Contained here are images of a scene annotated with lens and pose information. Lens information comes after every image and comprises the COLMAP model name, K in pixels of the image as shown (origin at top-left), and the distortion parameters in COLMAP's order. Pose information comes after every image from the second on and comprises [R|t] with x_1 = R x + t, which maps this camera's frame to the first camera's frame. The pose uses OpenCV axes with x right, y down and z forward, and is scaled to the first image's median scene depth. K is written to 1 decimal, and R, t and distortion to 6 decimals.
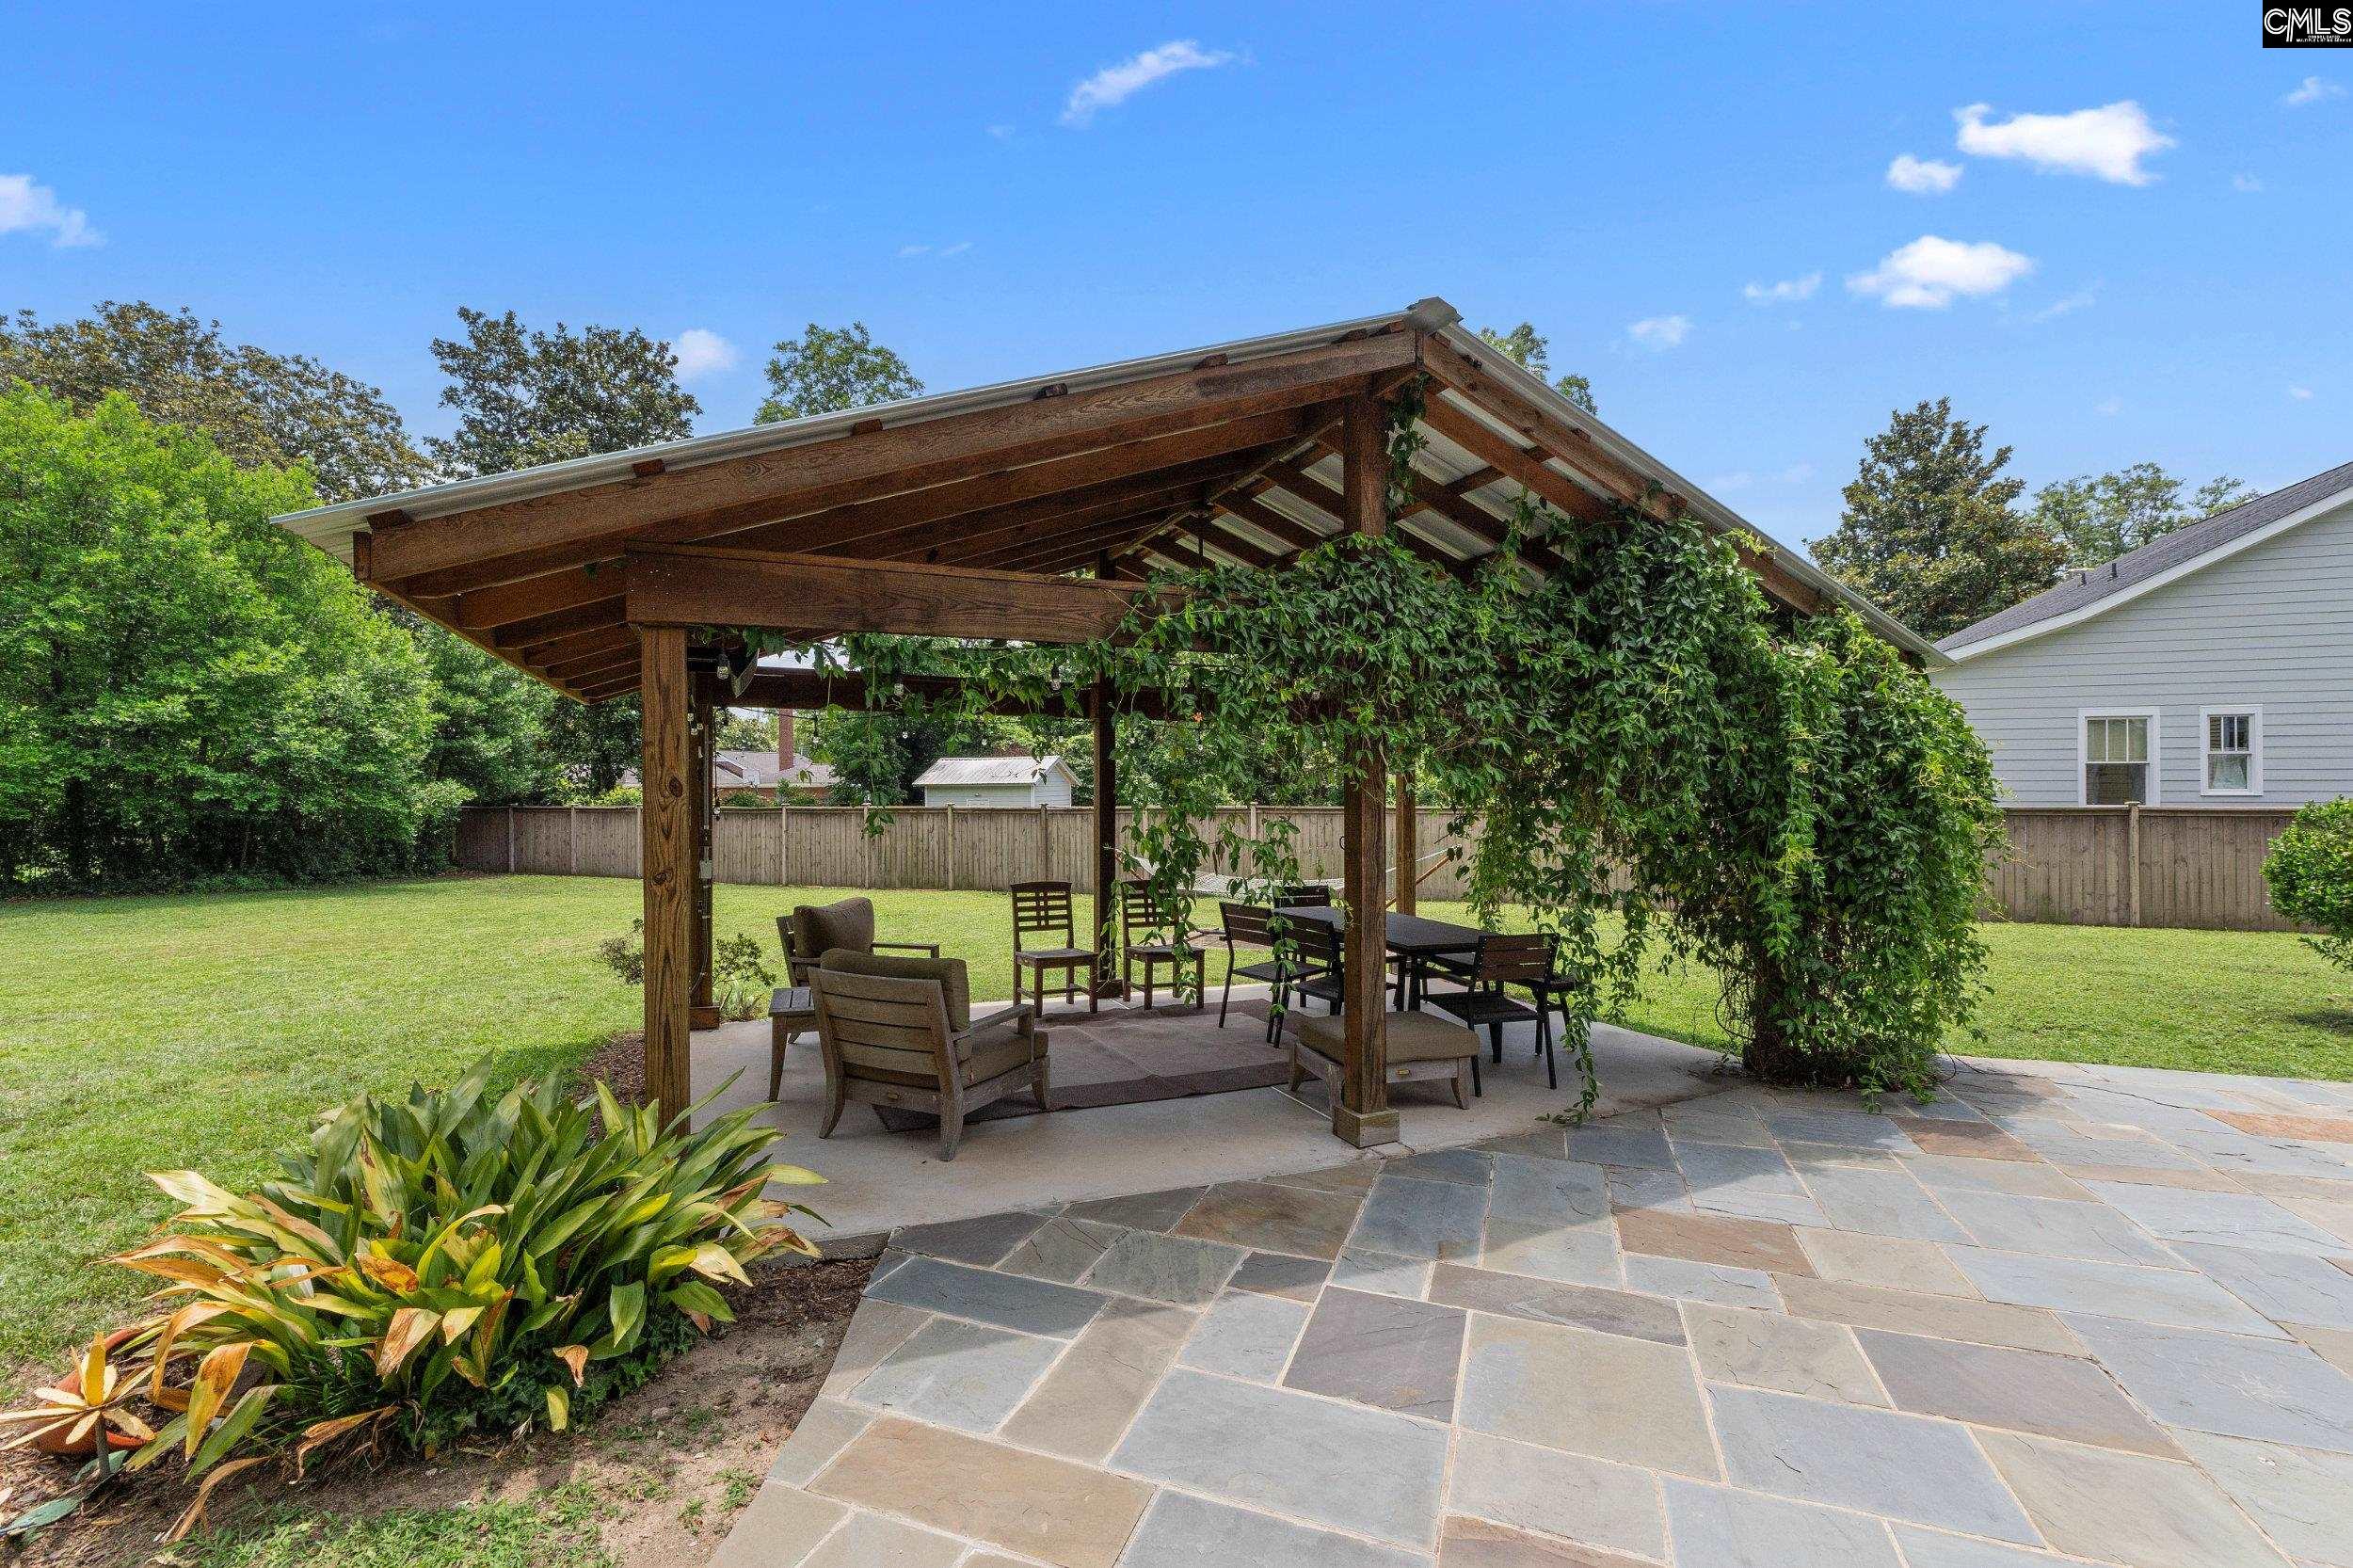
lens RADIAL K [[1000.5, 0, 1176.1], [0, 1000.5, 777.2], [0, 0, 1]] dist [0.000022, 0.000041]
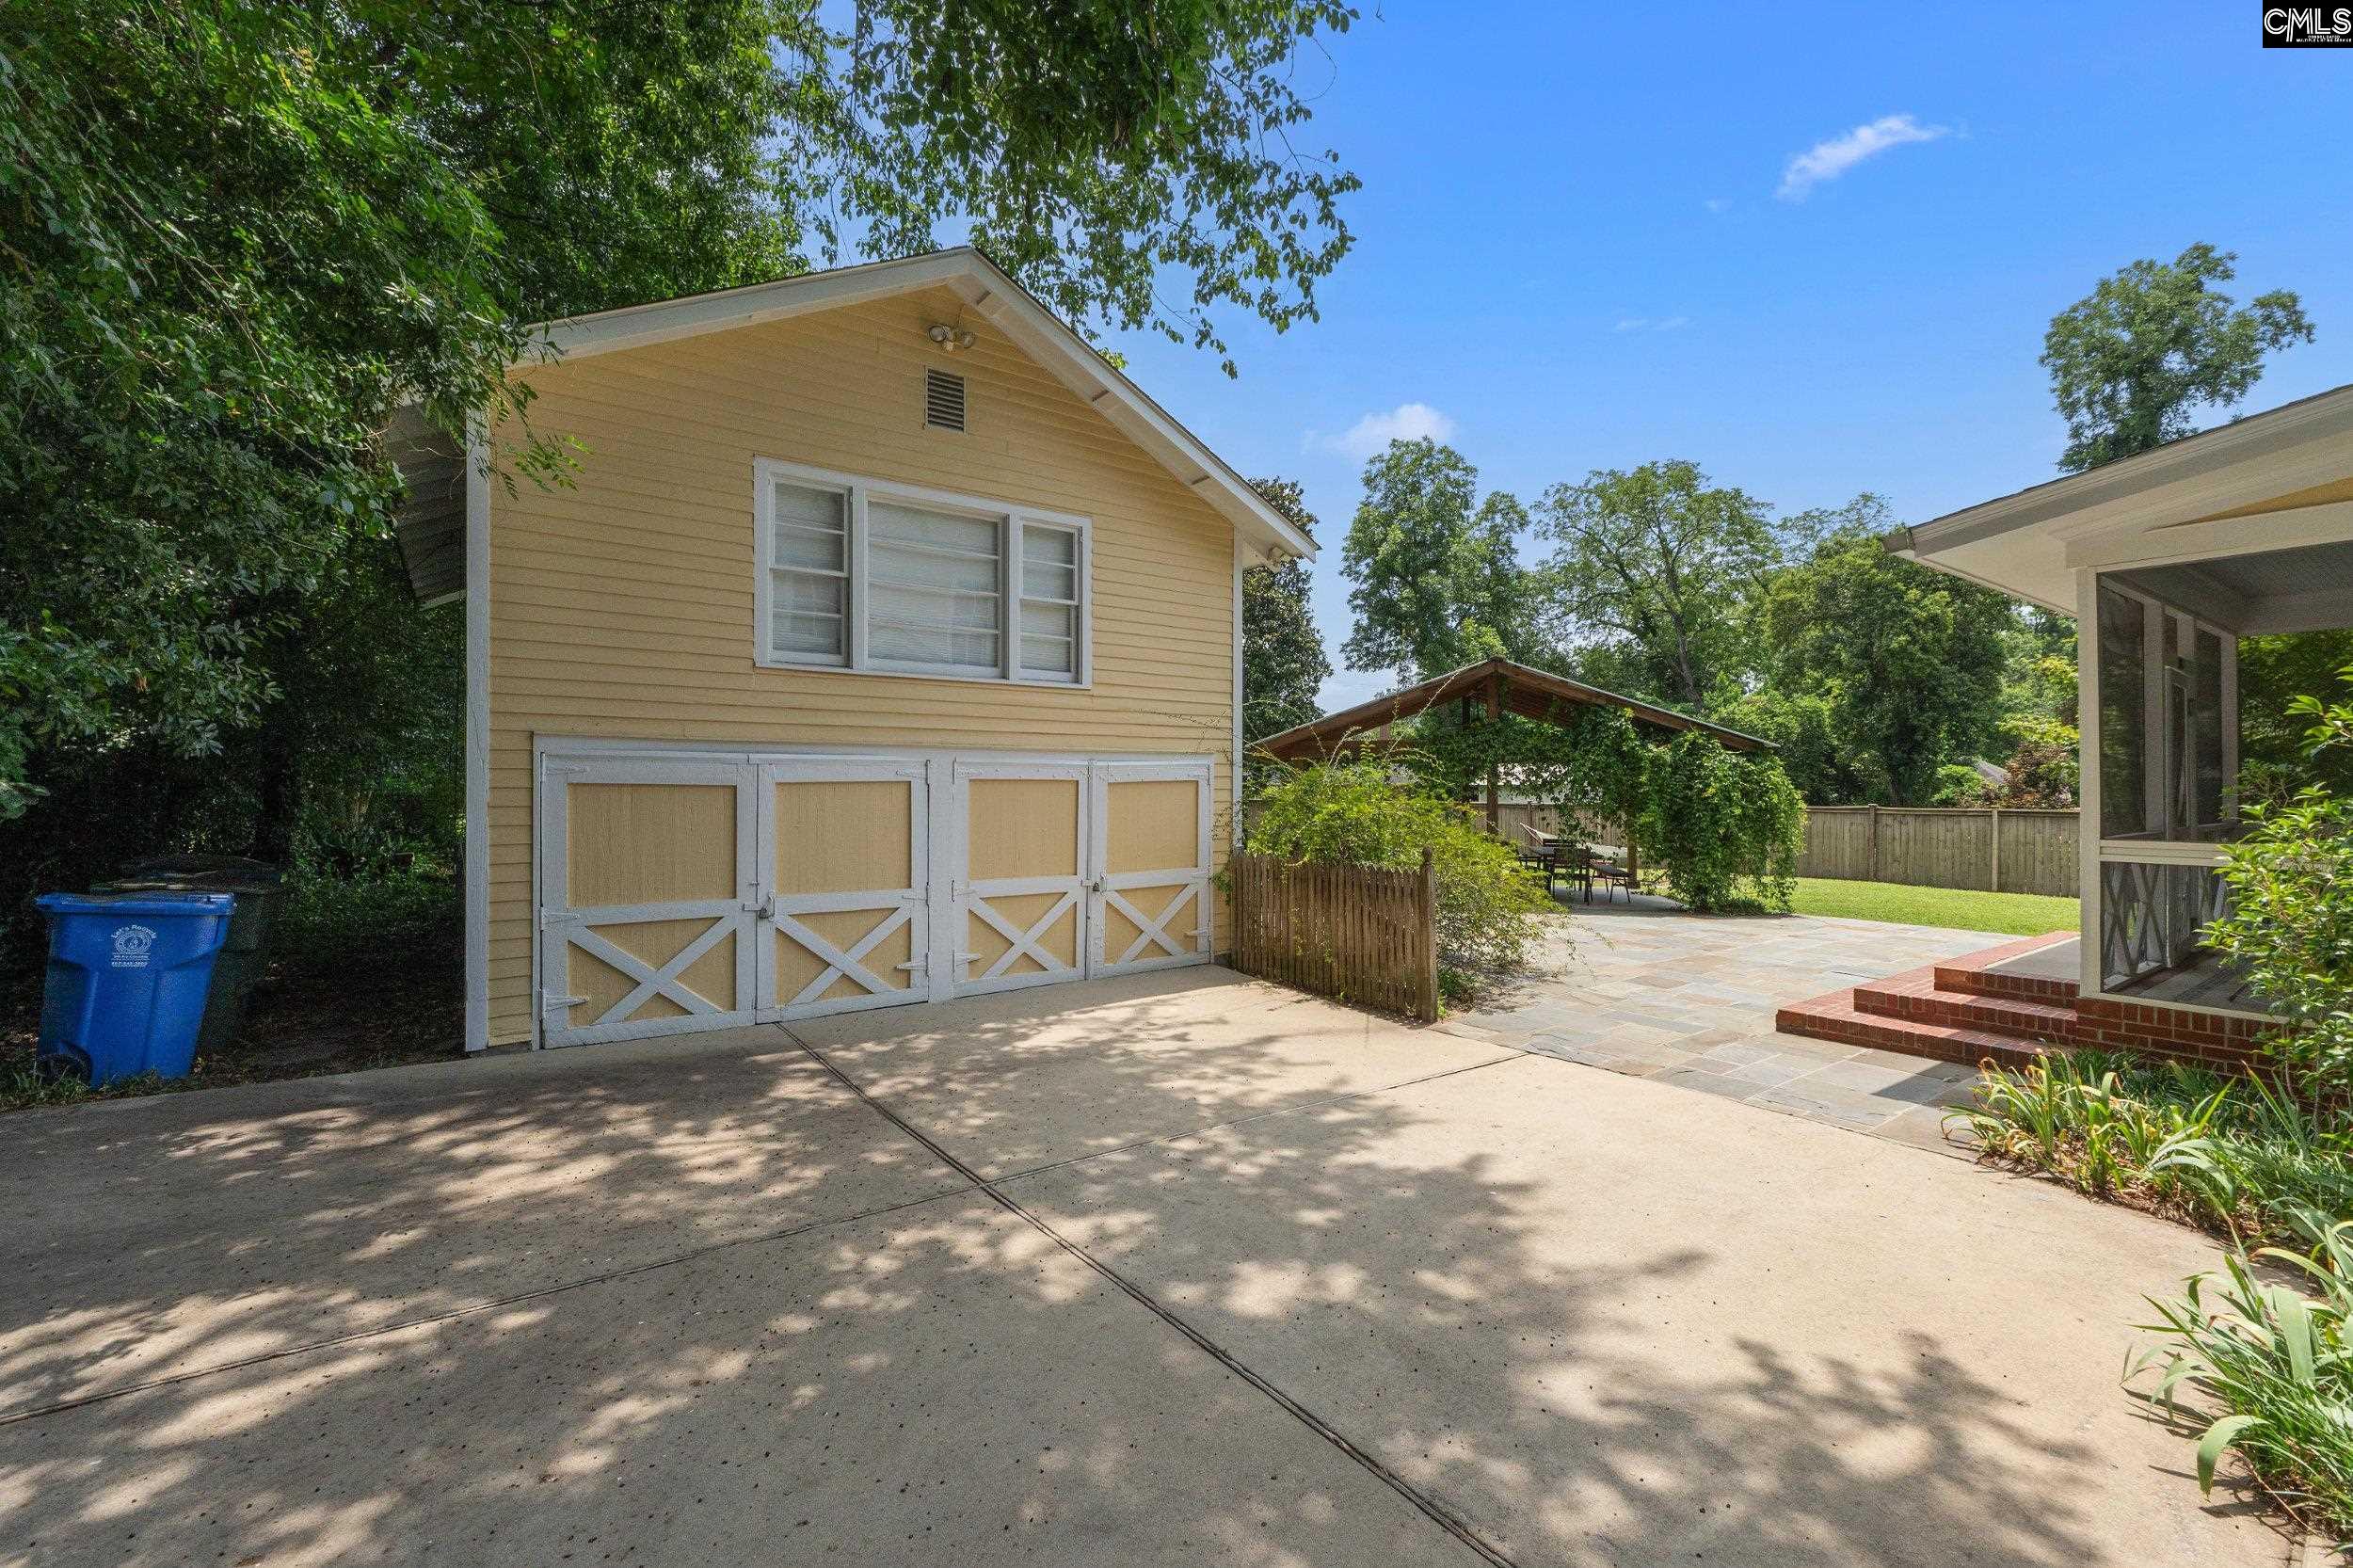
lens RADIAL K [[1000.5, 0, 1176.4], [0, 1000.5, 784.4], [0, 0, 1]] dist [0.000022, 0.000041]
pose [[0.825043, 0.005608, -0.565042, 0.156480], [0.006177, 0.999802, 0.018941, -0.018452], [0.565036, -0.019117, 0.824845, -0.280405]]
